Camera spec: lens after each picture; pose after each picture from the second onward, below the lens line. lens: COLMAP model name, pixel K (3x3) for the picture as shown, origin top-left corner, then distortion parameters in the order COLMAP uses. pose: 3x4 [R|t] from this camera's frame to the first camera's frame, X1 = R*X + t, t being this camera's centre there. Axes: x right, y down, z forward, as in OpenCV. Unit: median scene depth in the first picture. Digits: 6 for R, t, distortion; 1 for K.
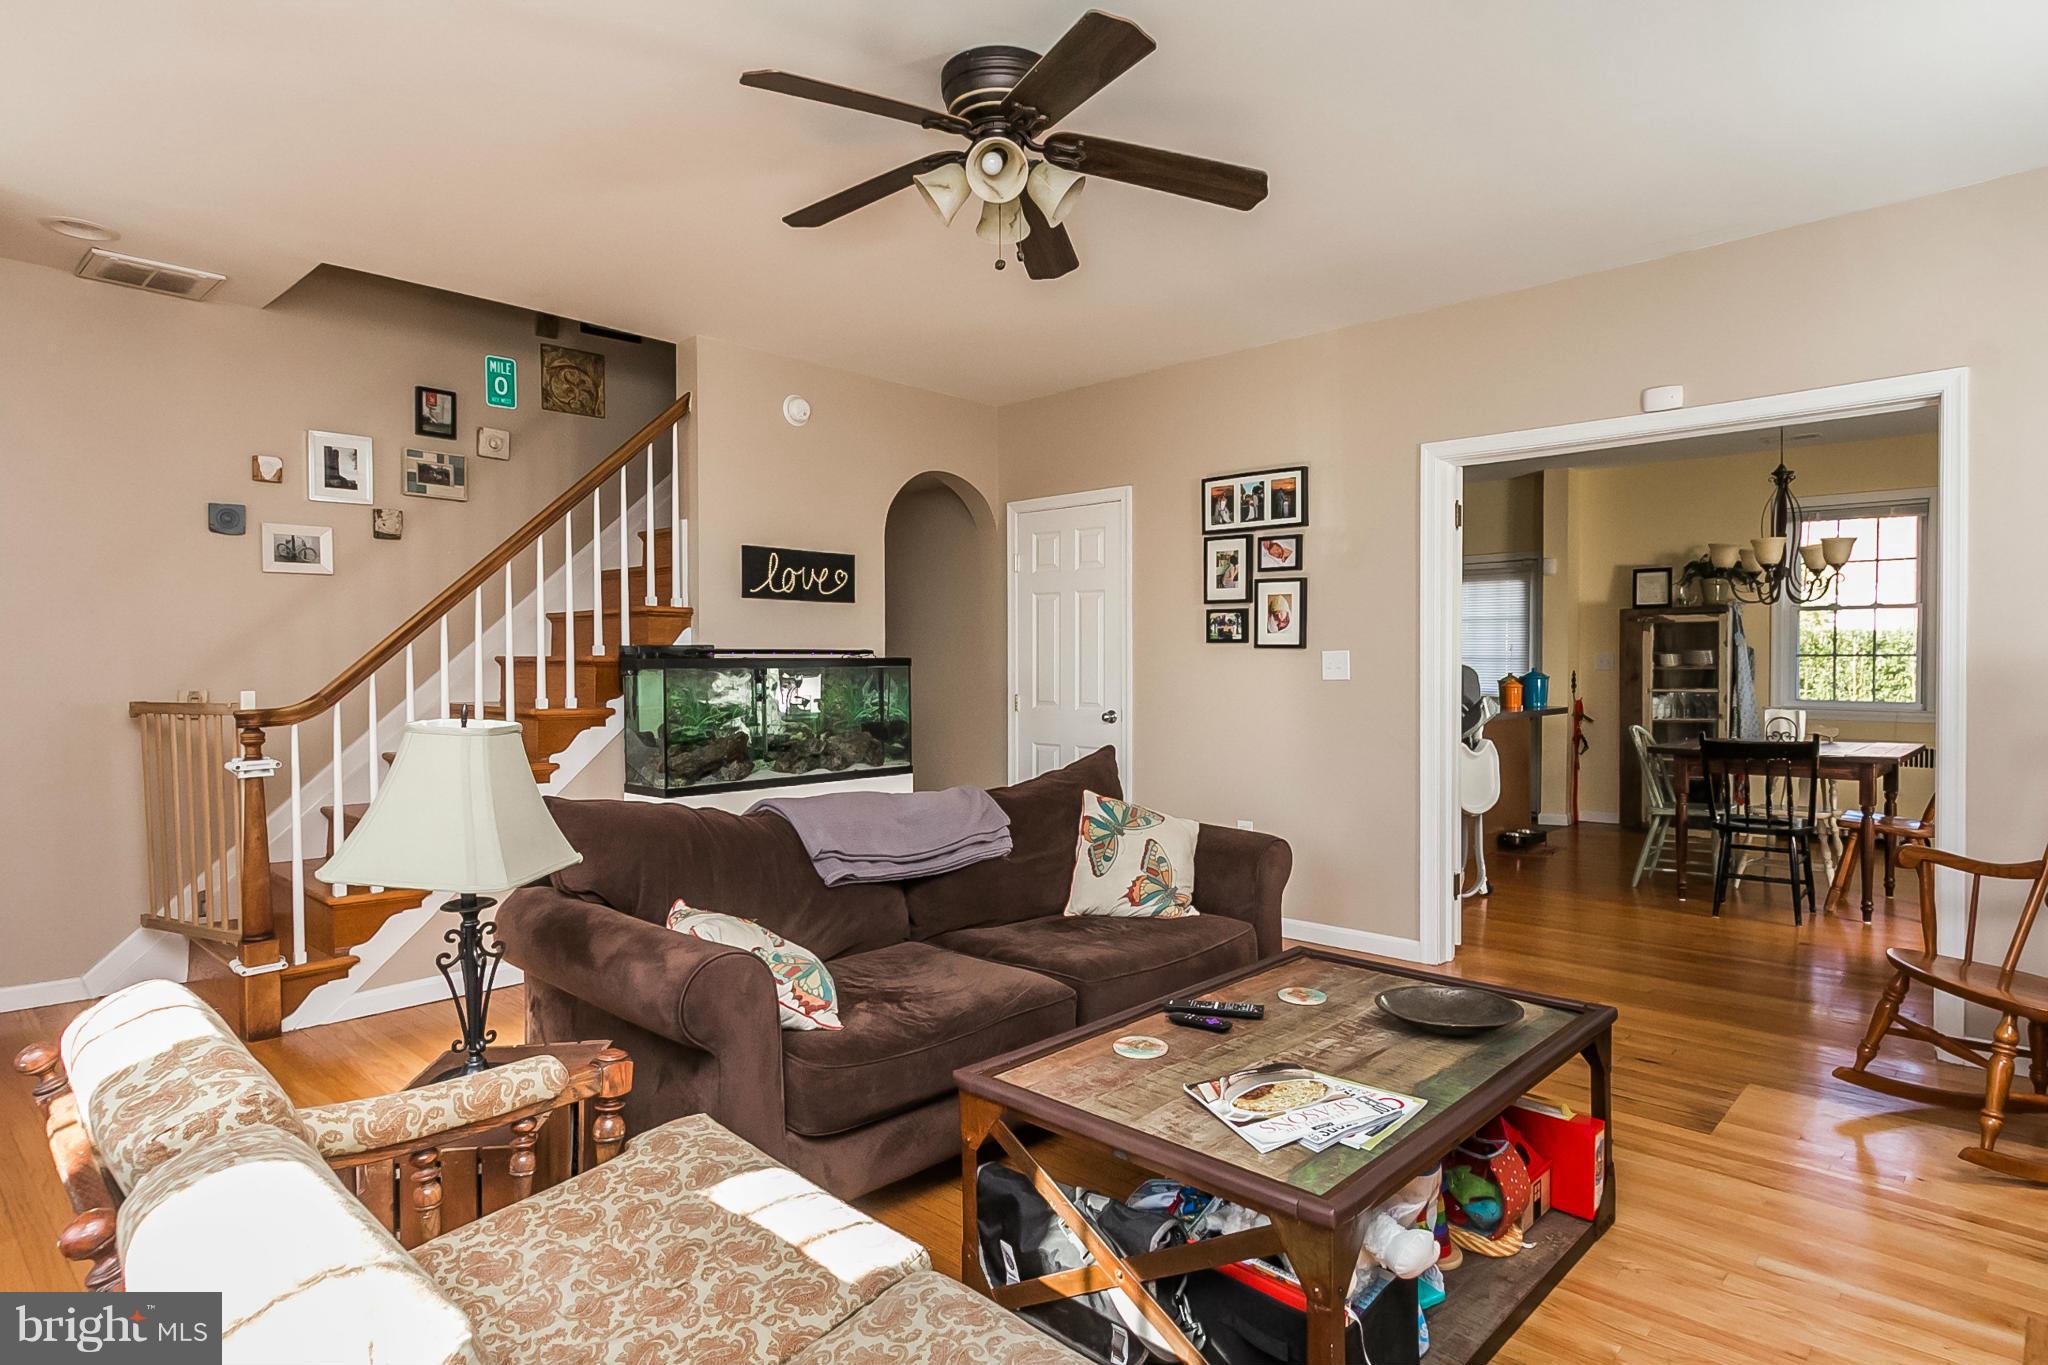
lens RADIAL K [[1104.4, 0, 1019.5], [0, 1104.4, 639.1], [0, 0, 1]] dist [0.012454, -0.000491]
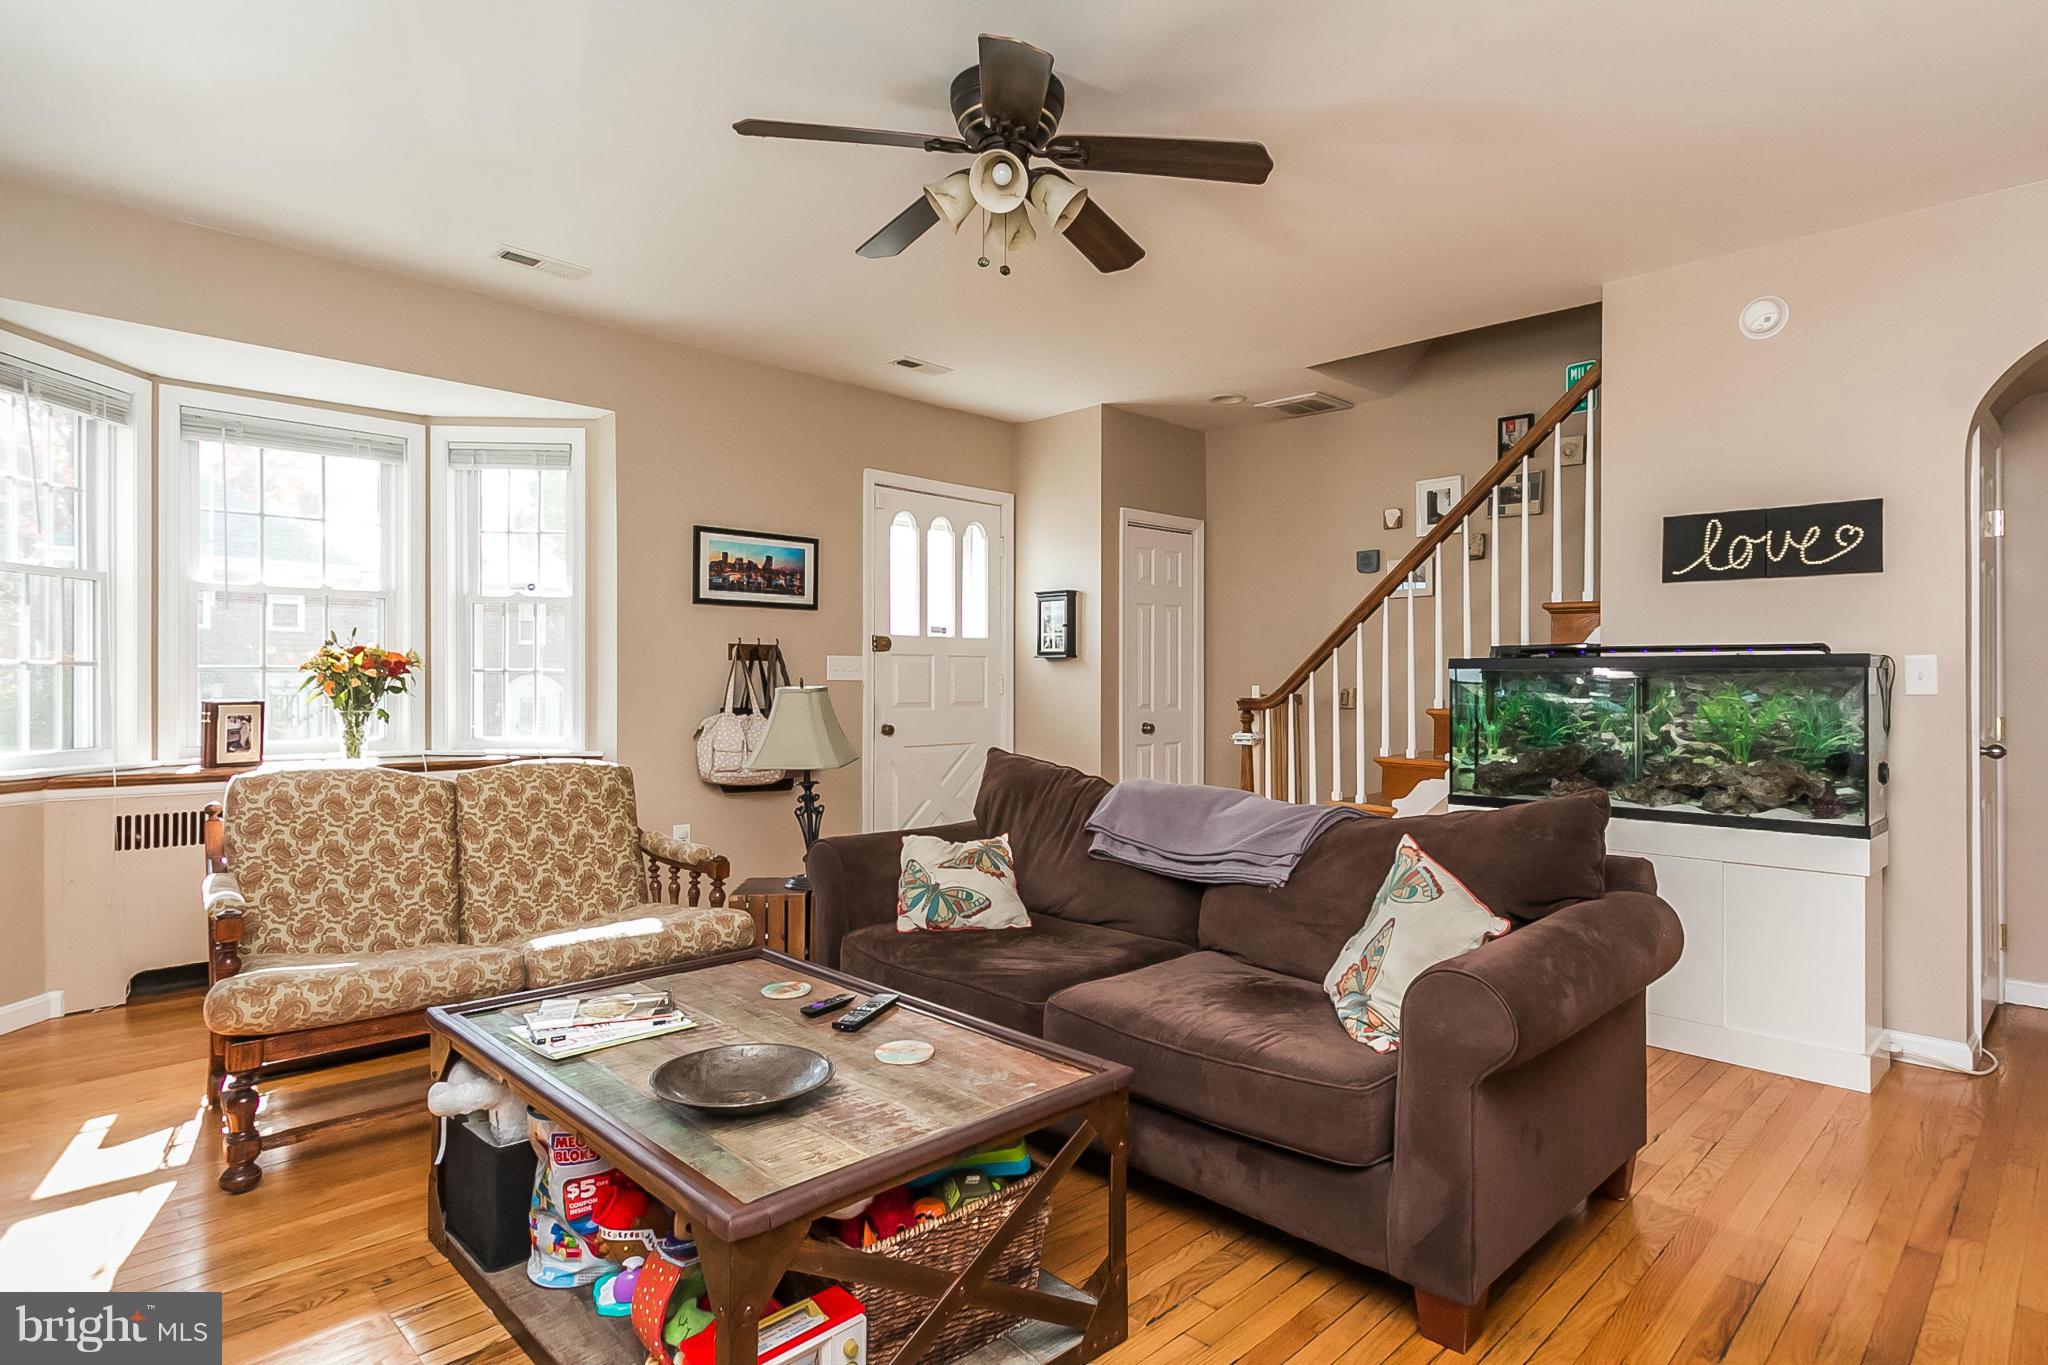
lens RADIAL K [[1084.7, 0, 1086.0], [0, 1084.7, 682.2], [0, 0, 1]] dist [-0.001222, -0.000141]
pose [[-0.001502, 0.002552, -0.999996, 0.538765], [0.015710, 0.999873, 0.002528, 0.025921], [0.999875, -0.015706, -0.001542, 0.583593]]
